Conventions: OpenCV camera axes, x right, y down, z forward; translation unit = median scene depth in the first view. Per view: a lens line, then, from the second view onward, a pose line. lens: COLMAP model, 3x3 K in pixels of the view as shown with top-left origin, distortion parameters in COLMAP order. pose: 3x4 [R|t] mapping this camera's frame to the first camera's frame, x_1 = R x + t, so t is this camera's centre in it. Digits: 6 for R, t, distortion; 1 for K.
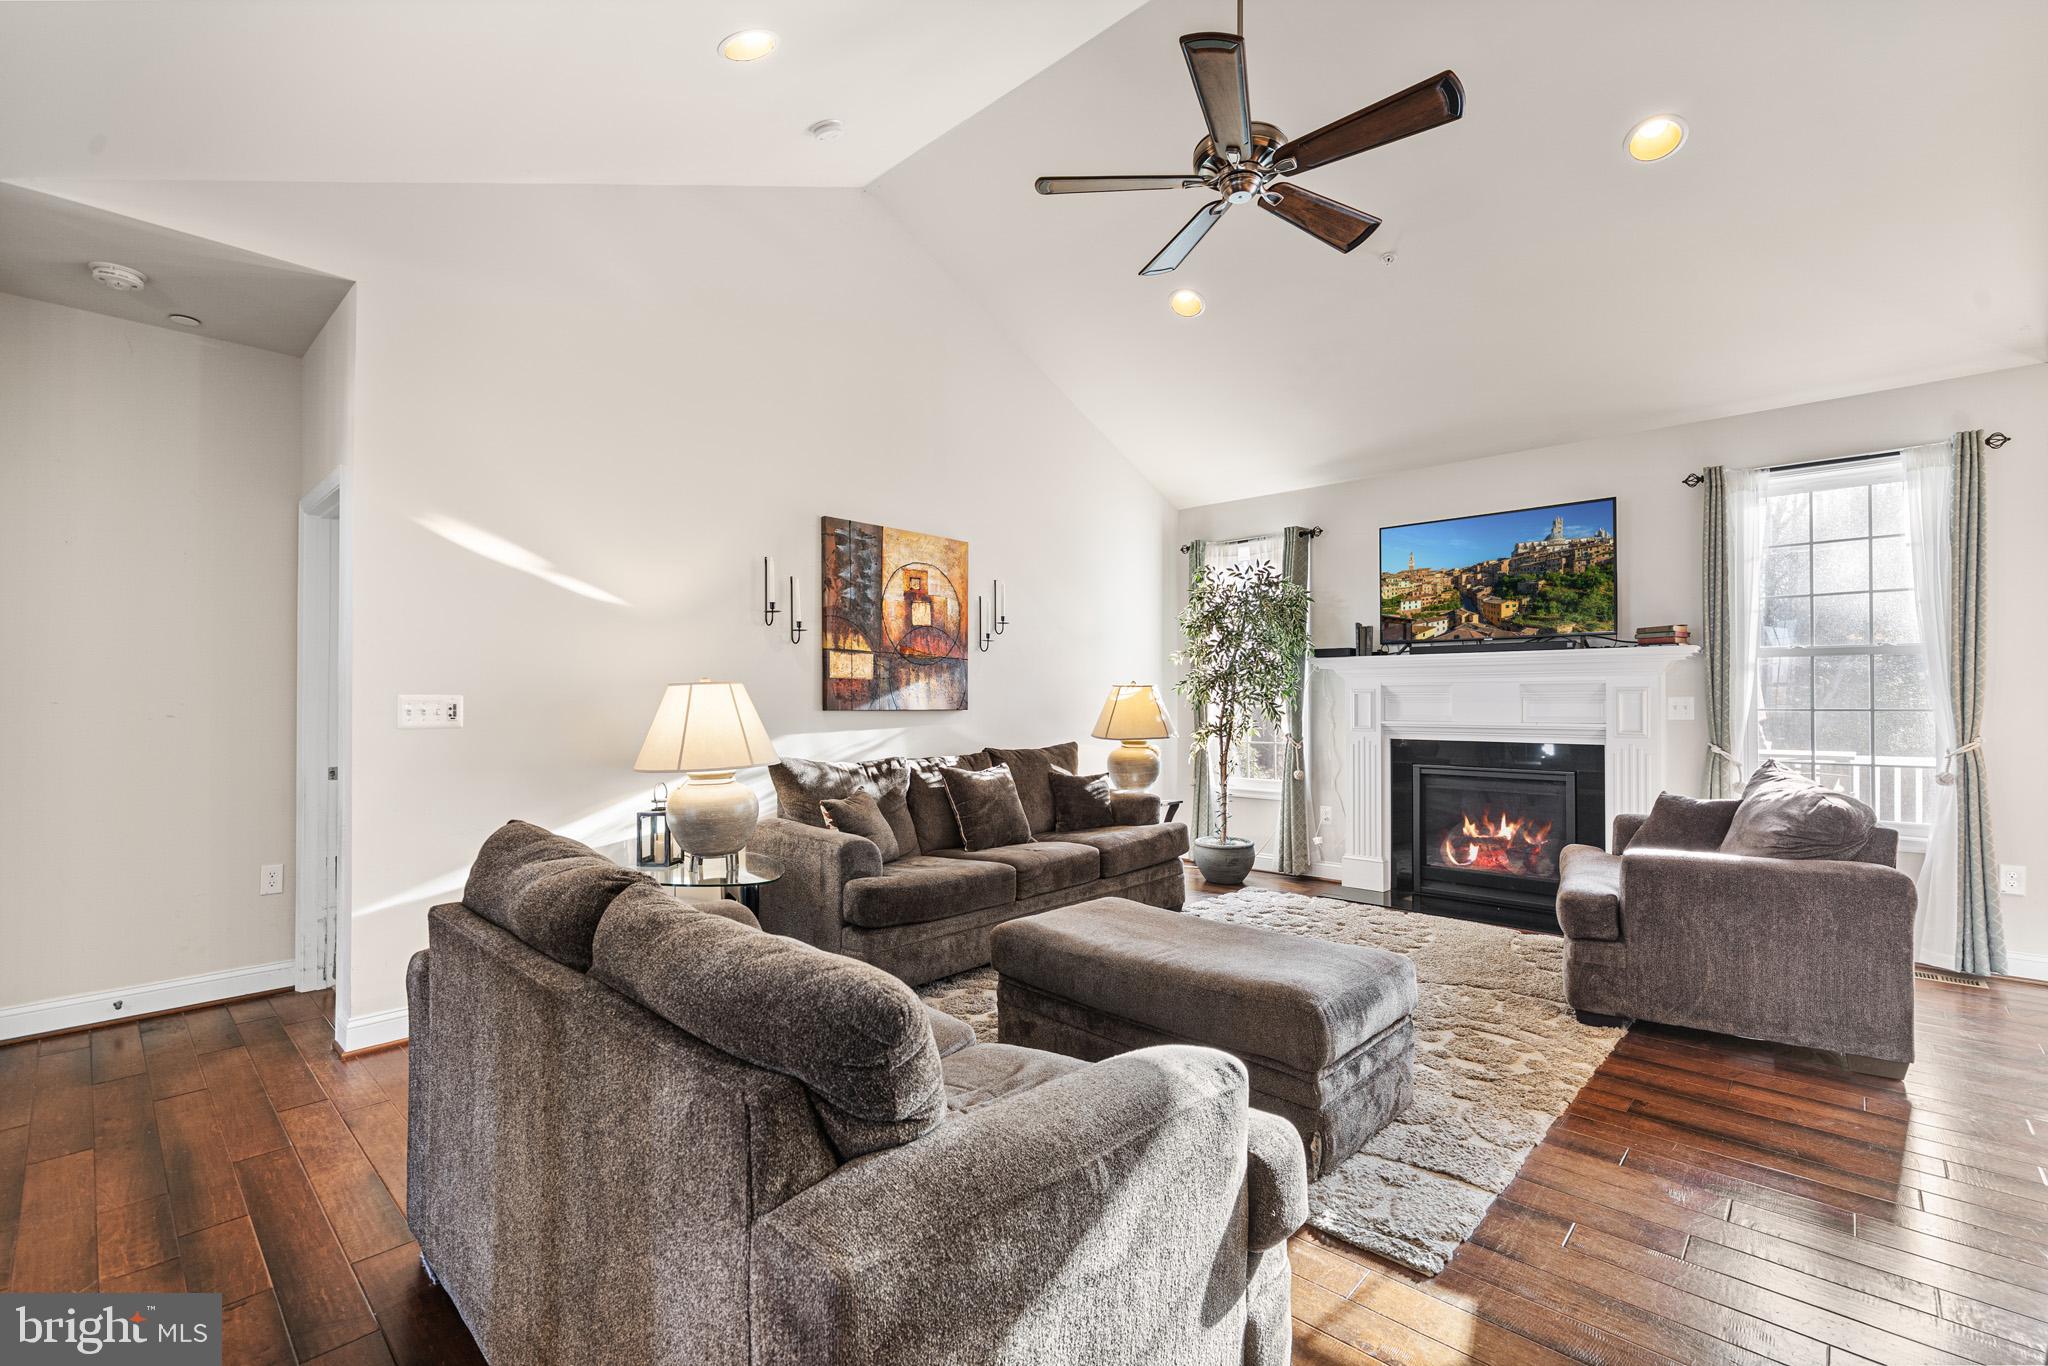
lens RADIAL K [[906.6, 0, 1029.0], [0, 906.6, 703.8], [0, 0, 1]] dist [-0.007906, 0.002200]
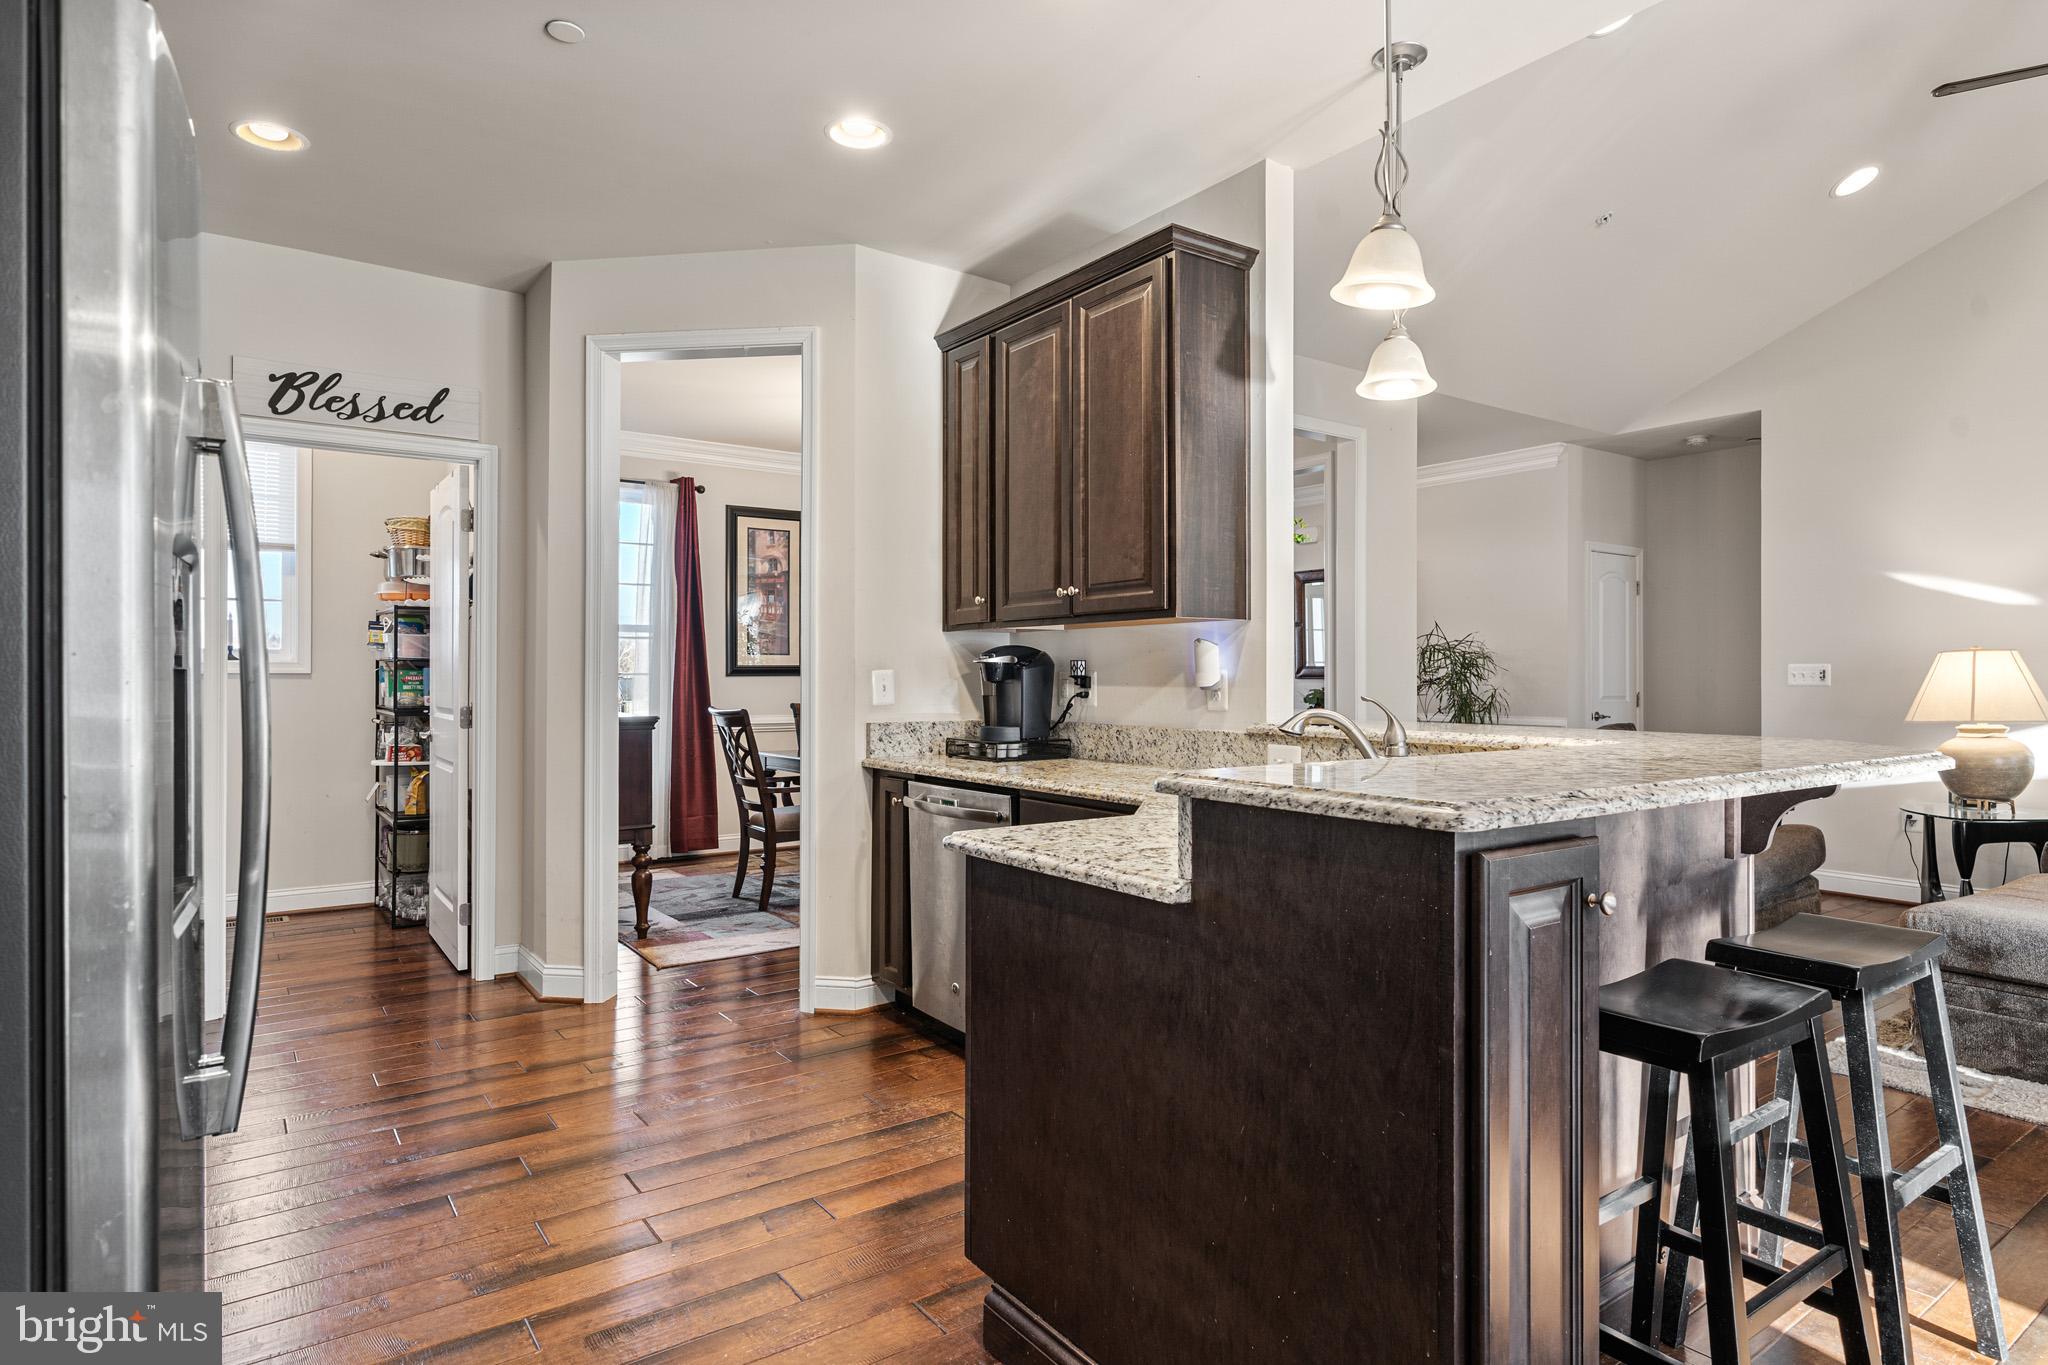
lens RADIAL K [[1118.2, 0, 1022.7], [0, 1118.2, 667.0], [0, 0, 1]] dist [-0.003366, 0.000327]
pose [[-0.204834, -0.011183, -0.978733, 0.939633], [-0.004828, 0.999934, -0.010415, 0.013615], [0.978785, 0.002592, -0.204874, 0.069935]]
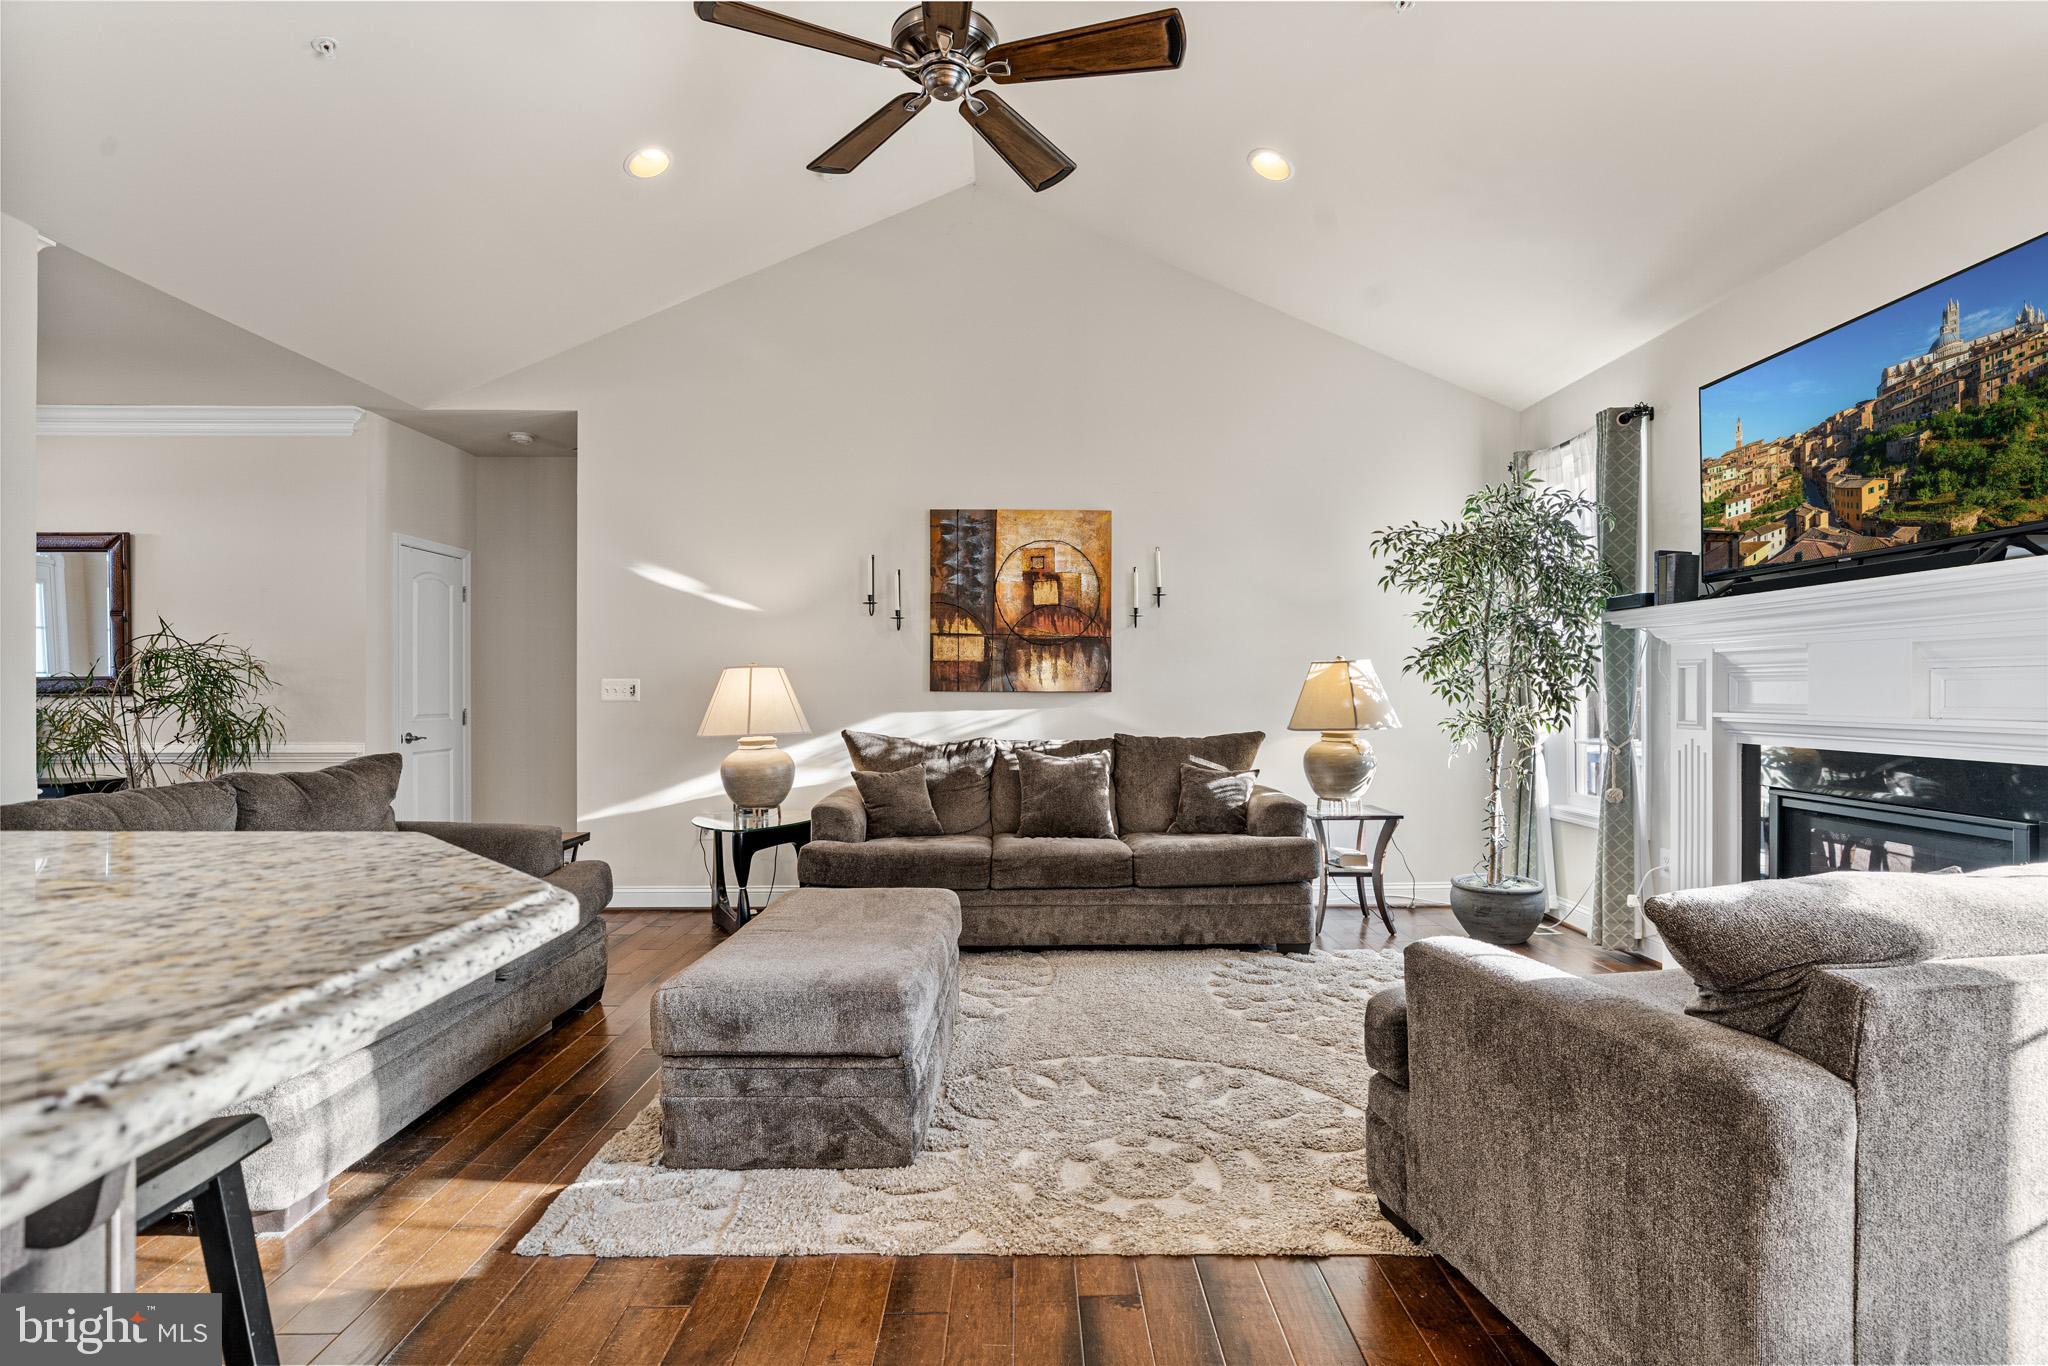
lens RADIAL K [[975.1, 0, 1031.5], [0, 975.1, 689.3], [0, 0, 1]] dist [0.007668, -0.005788]
pose [[0.685051, -0.004220, -0.728483, 0.628963], [0.000824, 0.999987, -0.005017, 0.010025], [0.728495, 0.002837, 0.685046, 0.267414]]
